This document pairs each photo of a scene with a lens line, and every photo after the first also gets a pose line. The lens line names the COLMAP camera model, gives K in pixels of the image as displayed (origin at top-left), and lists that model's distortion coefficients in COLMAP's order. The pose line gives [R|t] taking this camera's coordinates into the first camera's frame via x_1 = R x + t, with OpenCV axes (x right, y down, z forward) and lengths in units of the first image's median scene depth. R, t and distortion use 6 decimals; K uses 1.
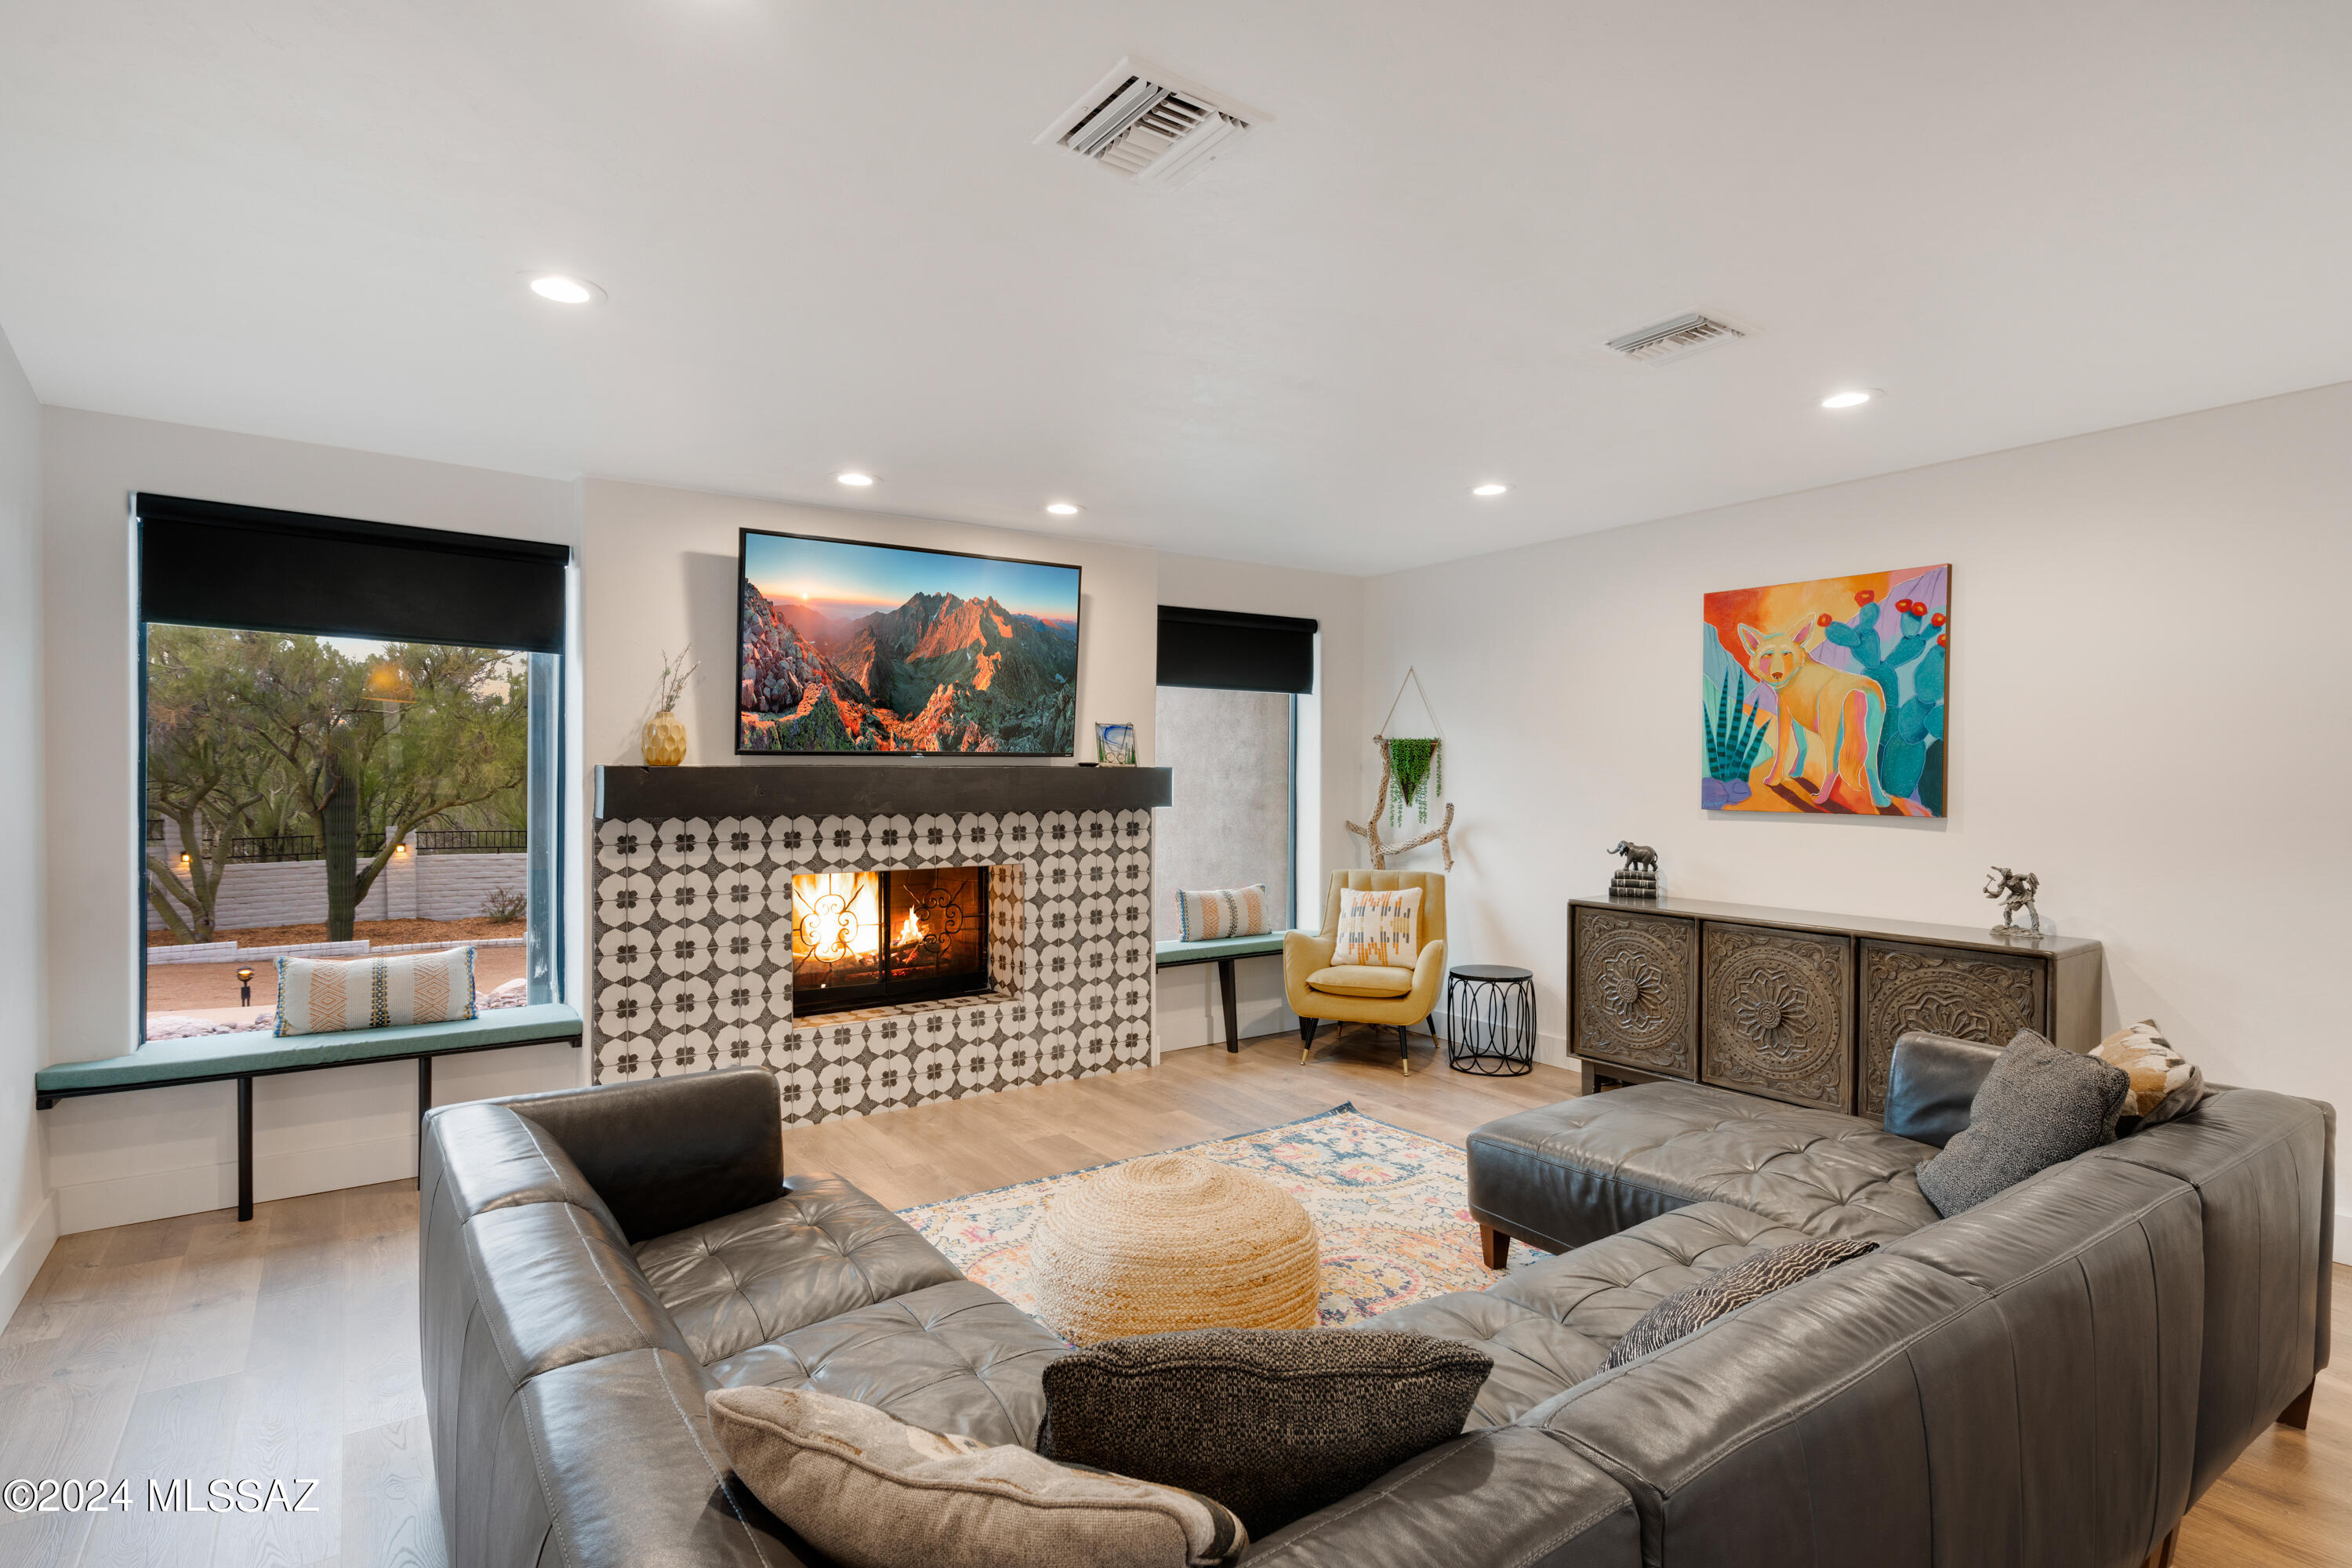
lens RADIAL K [[1189.0, 0, 1156.9], [0, 1189.0, 779.8], [0, 0, 1]] dist [-0.005801, -0.003817]
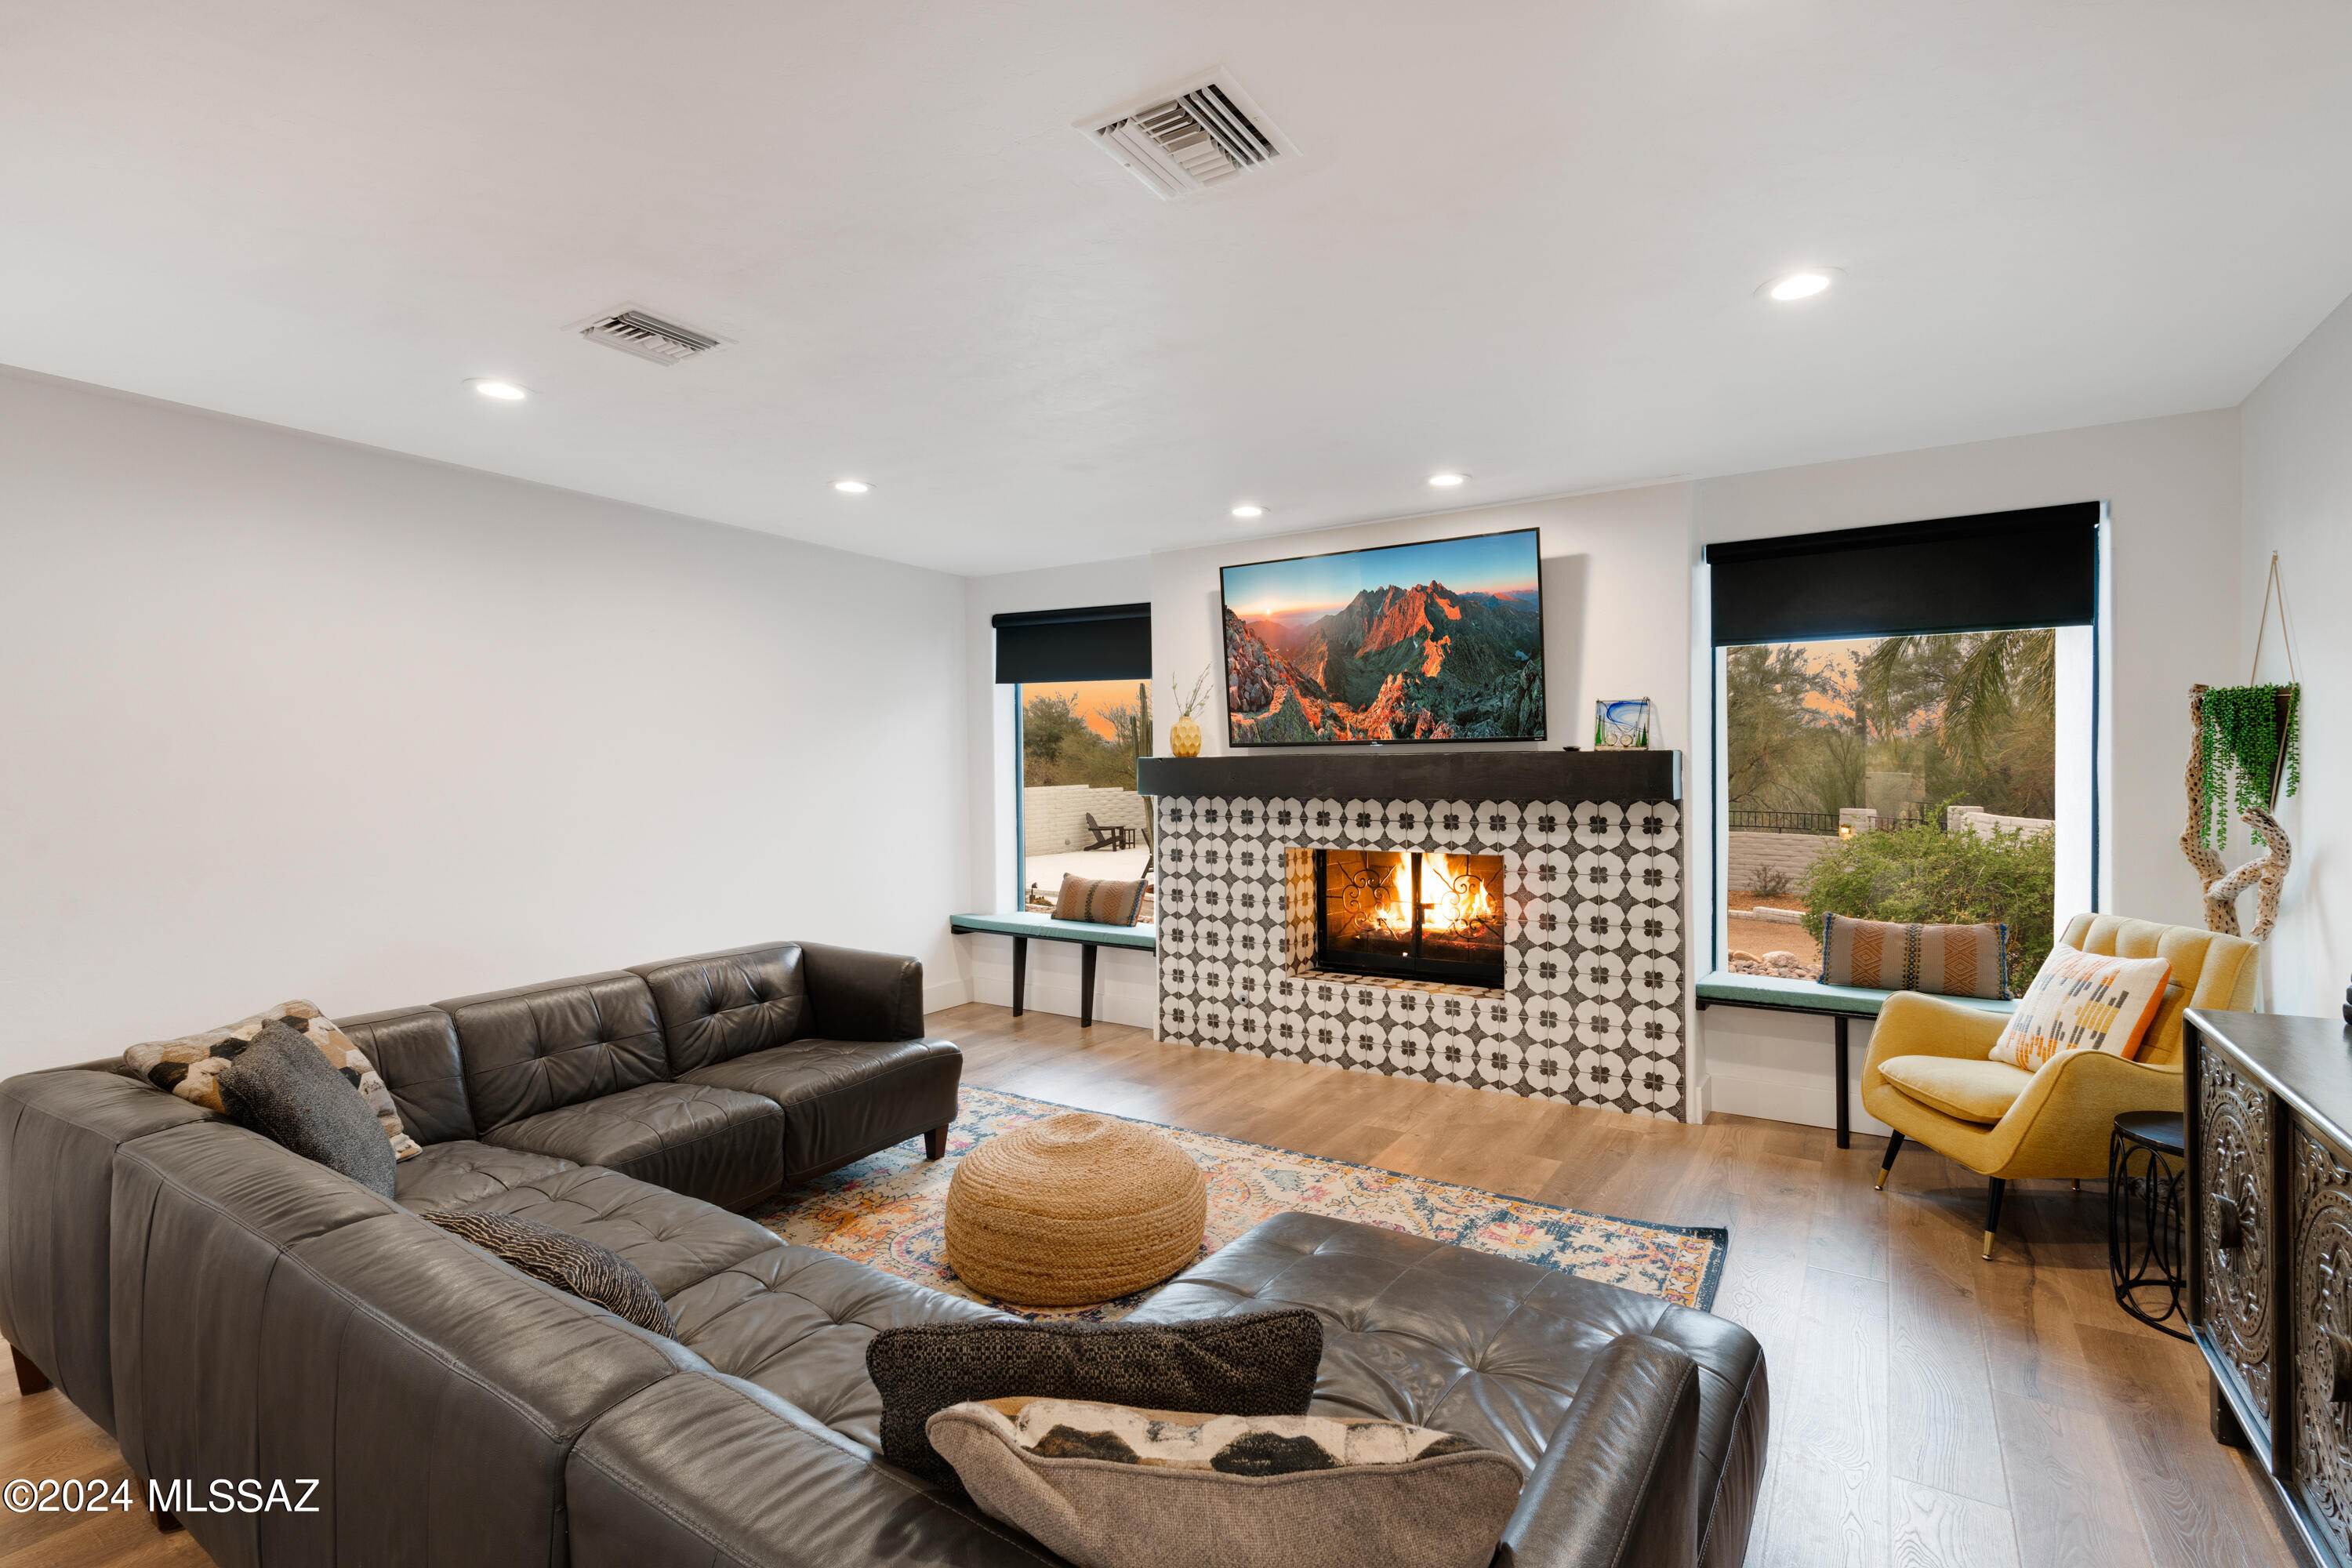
lens RADIAL K [[1104.3, 0, 1168.8], [0, 1104.3, 778.3], [0, 0, 1]] dist [-0.000941, 0.000055]
pose [[0.368633, 0.008013, -0.929541, 0.653118], [0.003918, 0.999941, 0.010174, -0.000435], [0.929567, -0.007392, 0.368579, 0.470439]]
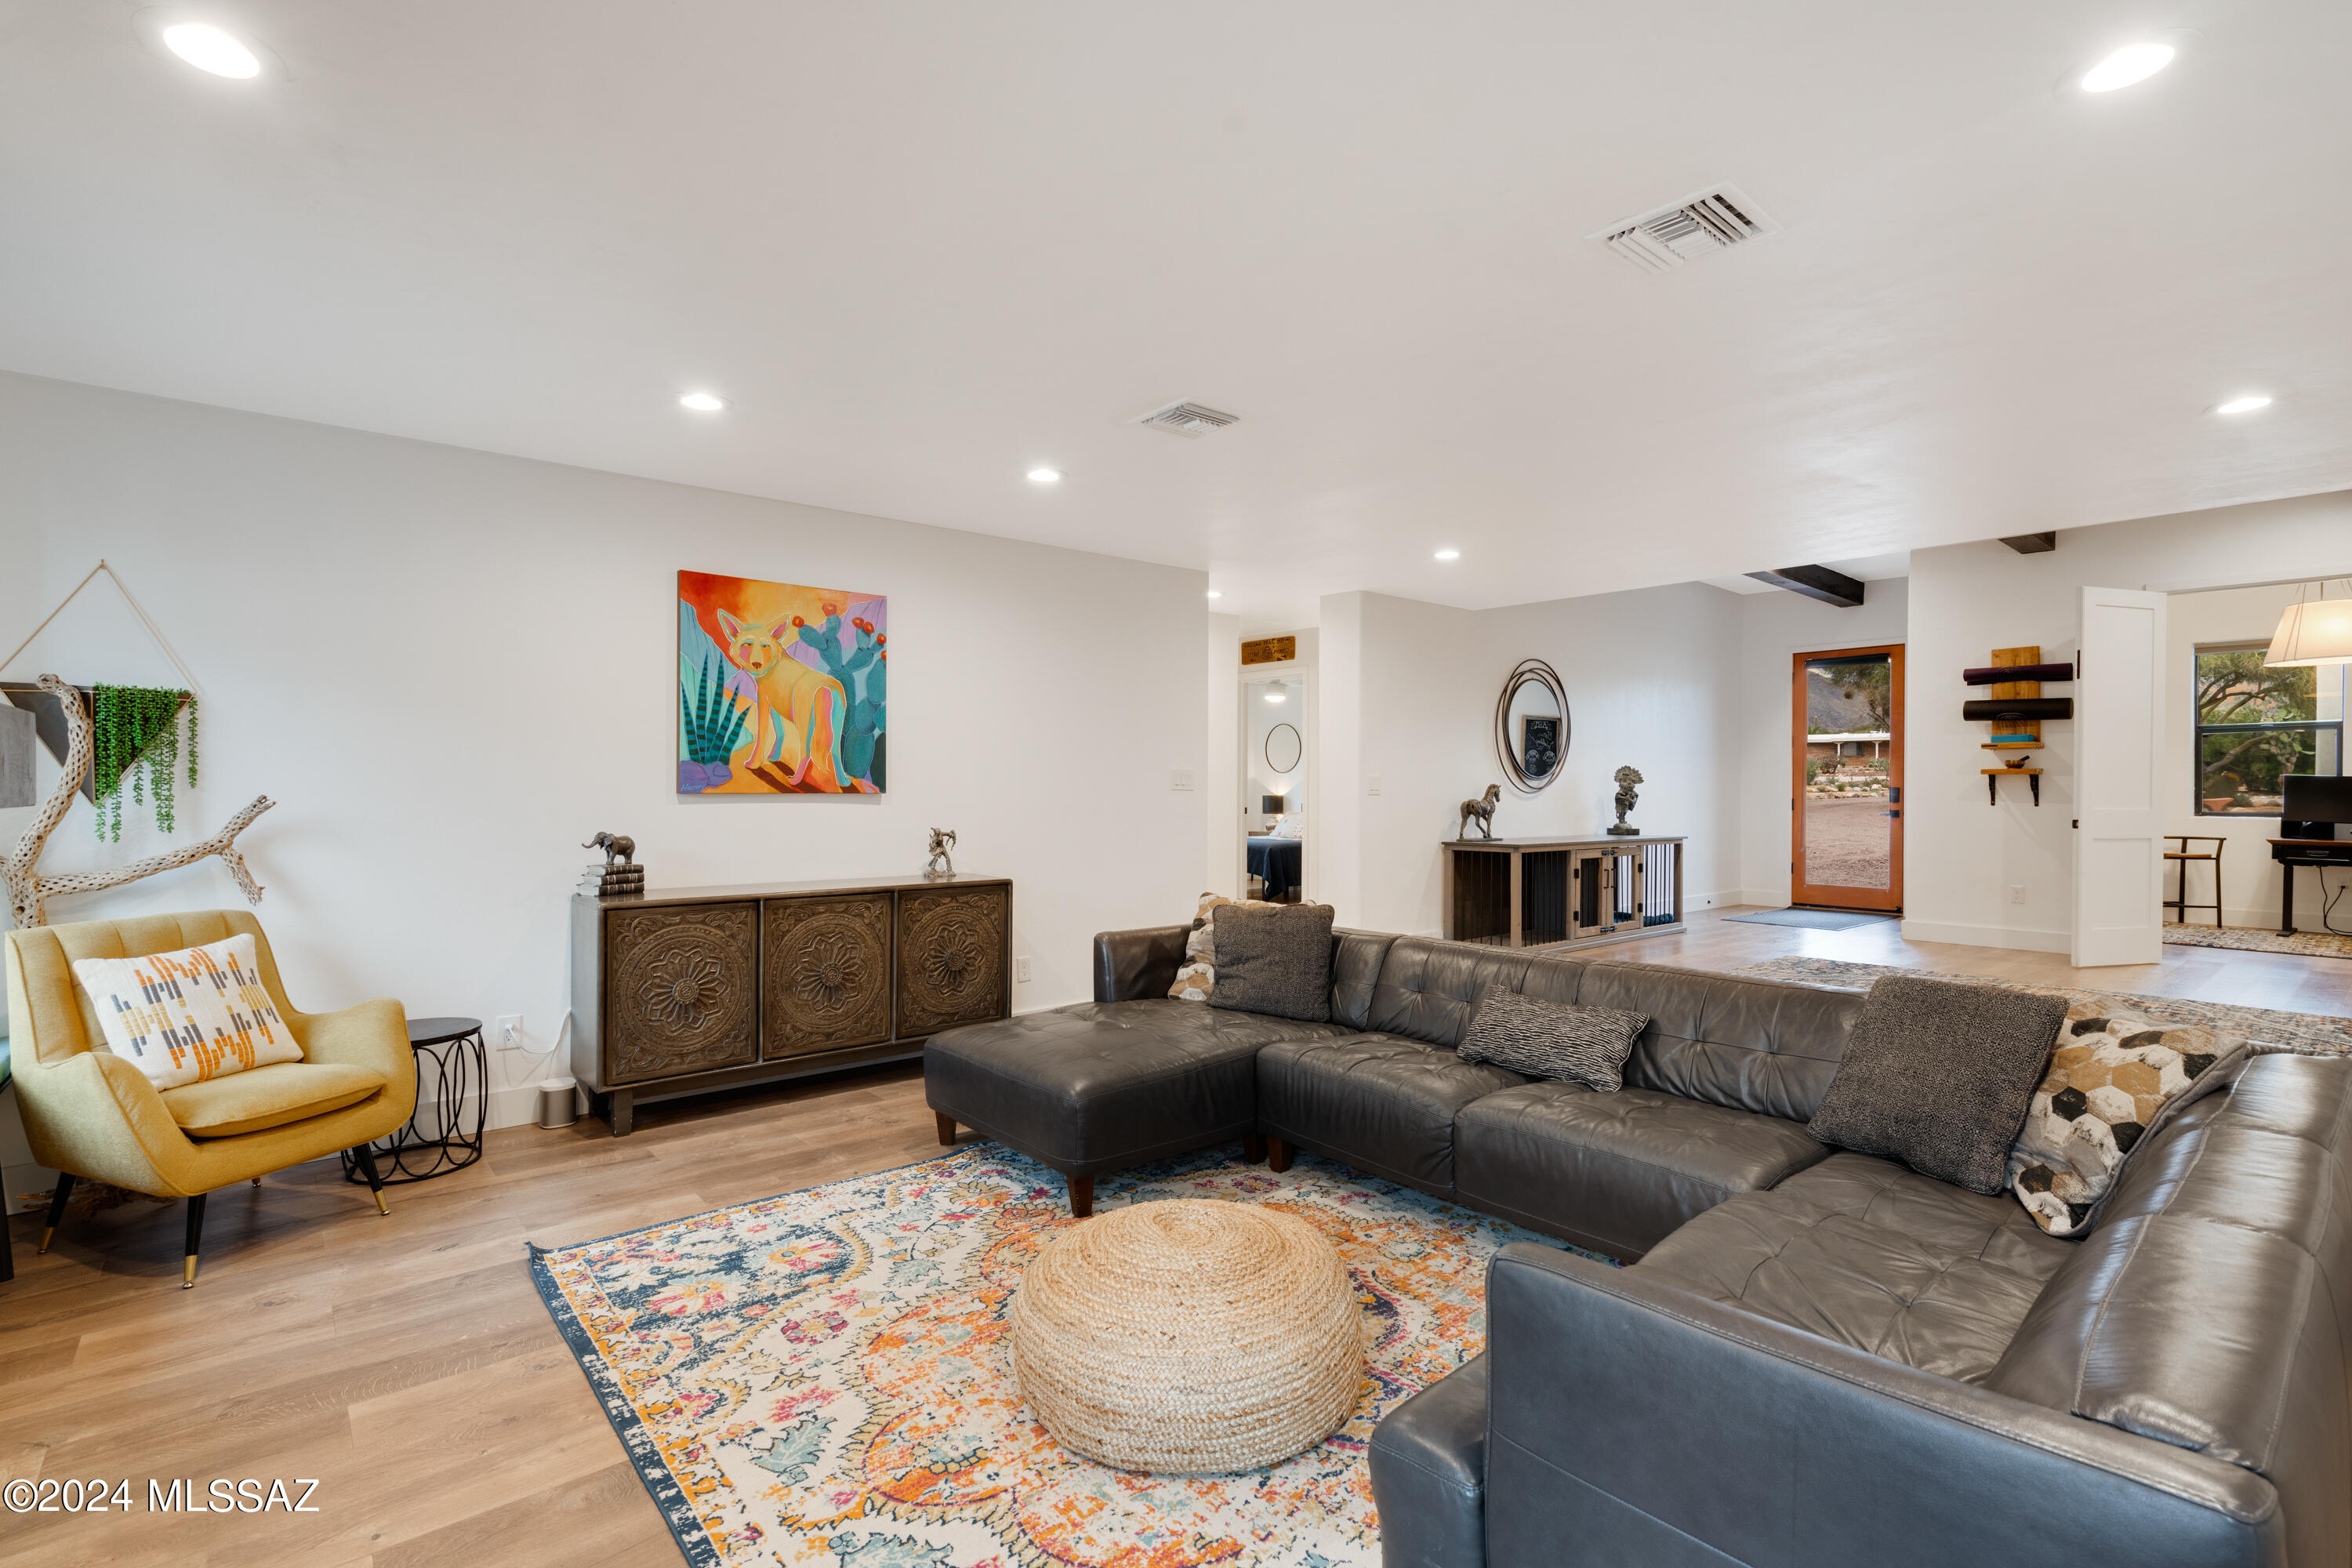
lens RADIAL K [[1088.6, 0, 1173.4], [0, 1088.6, 791.7], [0, 0, 1]] dist [0.009084, 0.000295]
pose [[-0.099145, -0.009640, 0.995026, -0.482837], [0.004900, 0.999936, 0.010175, 0.017316], [-0.995061, 0.005884, -0.099091, 0.717471]]
